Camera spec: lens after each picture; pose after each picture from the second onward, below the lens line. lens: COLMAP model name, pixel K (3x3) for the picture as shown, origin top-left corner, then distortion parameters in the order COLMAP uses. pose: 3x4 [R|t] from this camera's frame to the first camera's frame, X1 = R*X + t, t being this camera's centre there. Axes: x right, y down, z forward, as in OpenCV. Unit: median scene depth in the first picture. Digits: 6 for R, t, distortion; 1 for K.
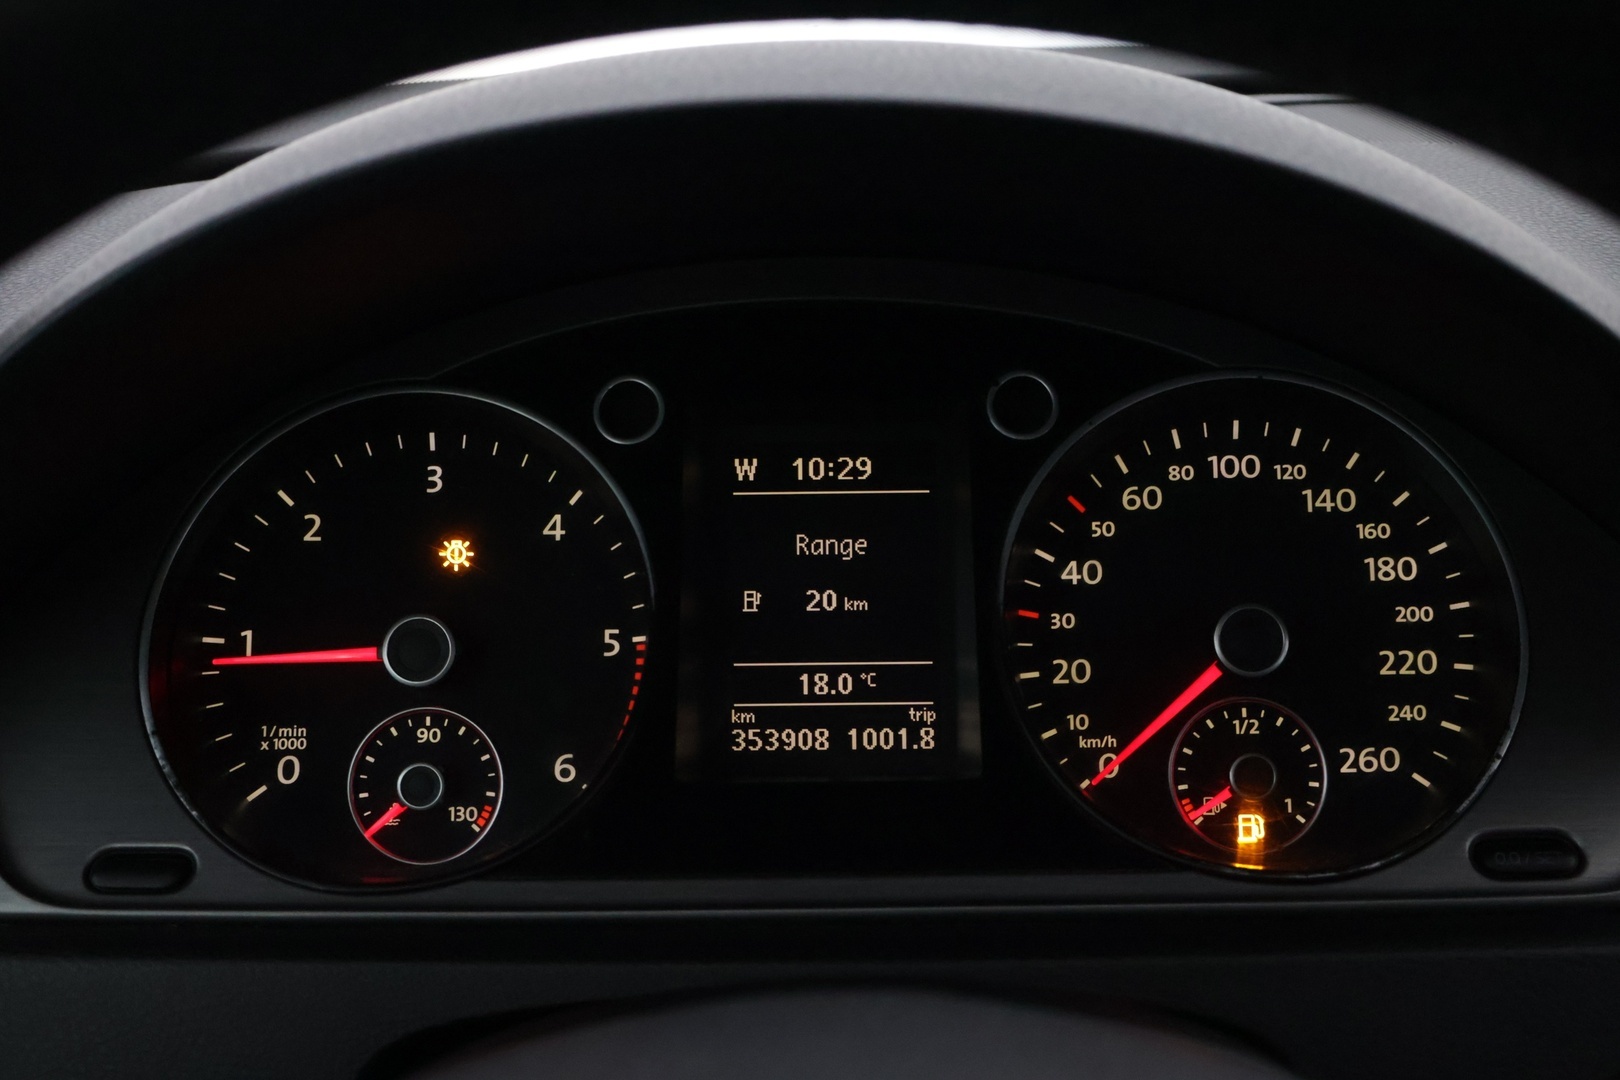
lens RADIAL K [[2121.5, 0, 809.3], [0, 2121.5, 537.2], [0, 0, 1]] dist [0.006653, 0.000000]
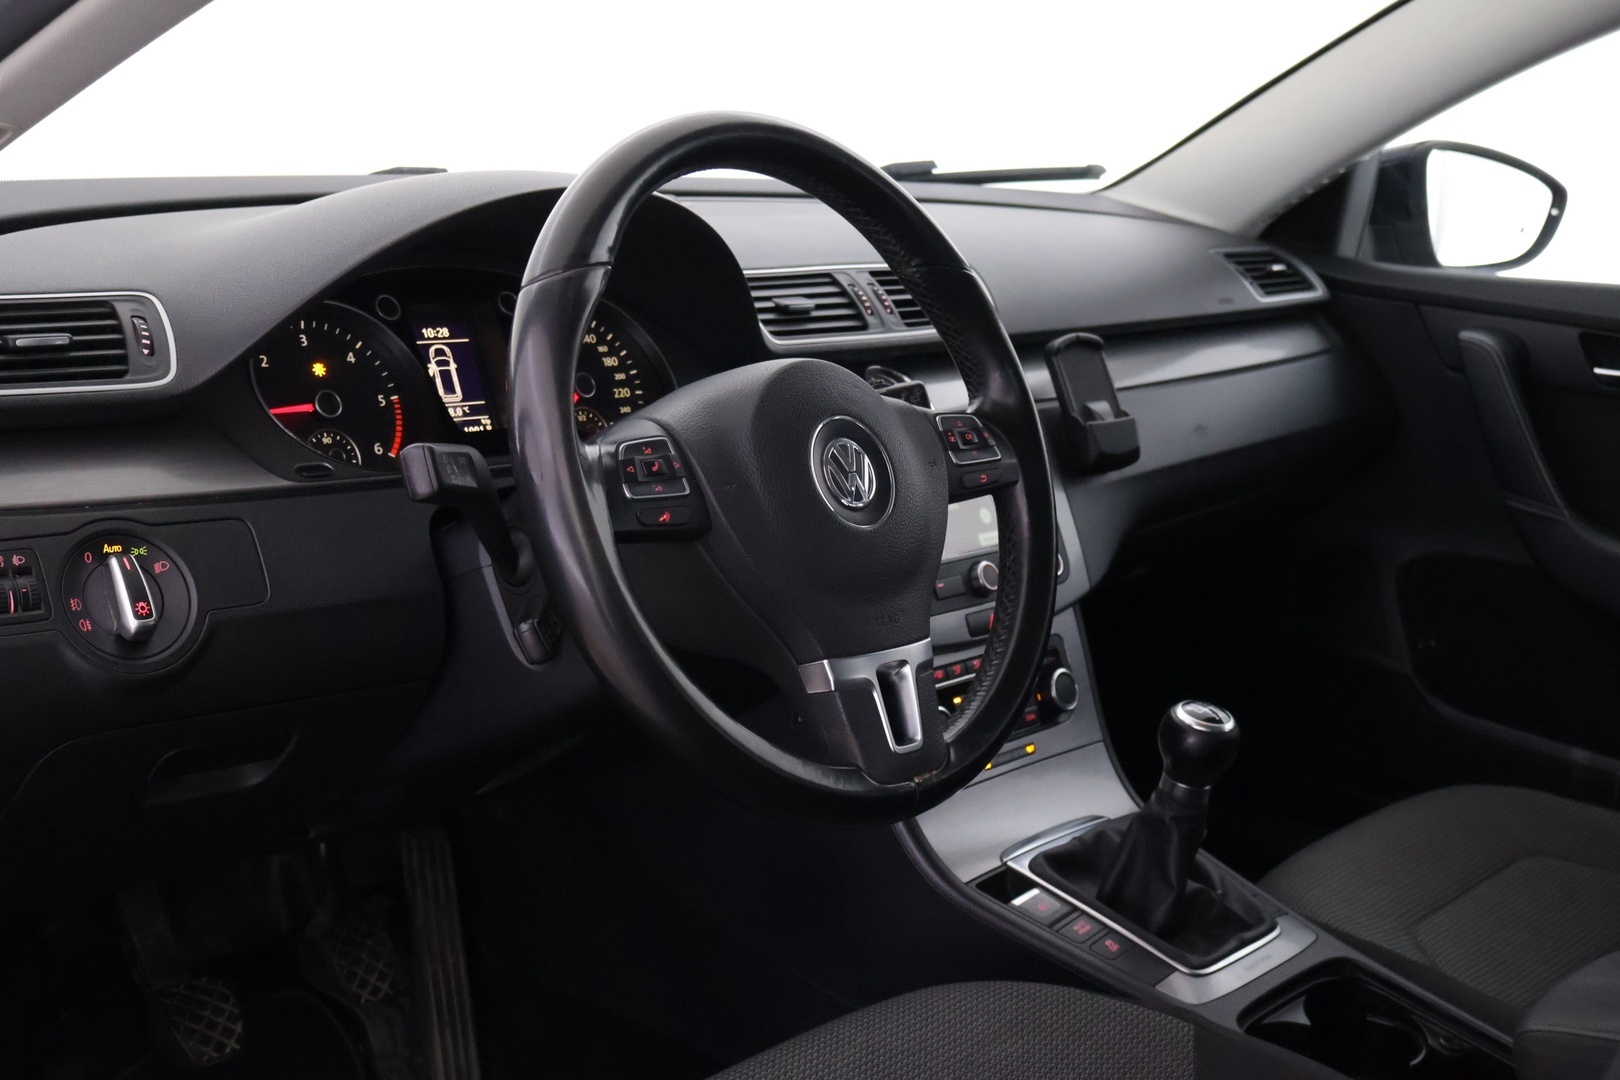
lens RADIAL K [[2115.1, 0, 809.1], [0, 2115.1, 540.6], [0, 0, 1]] dist [-0.002735, 0.000000]
pose [[0.671080, -0.089186, 0.736001, -1.635047], [0.148620, 0.988770, -0.015695, 0.332822], [-0.726336, 0.119917, 0.676798, -1.066921]]
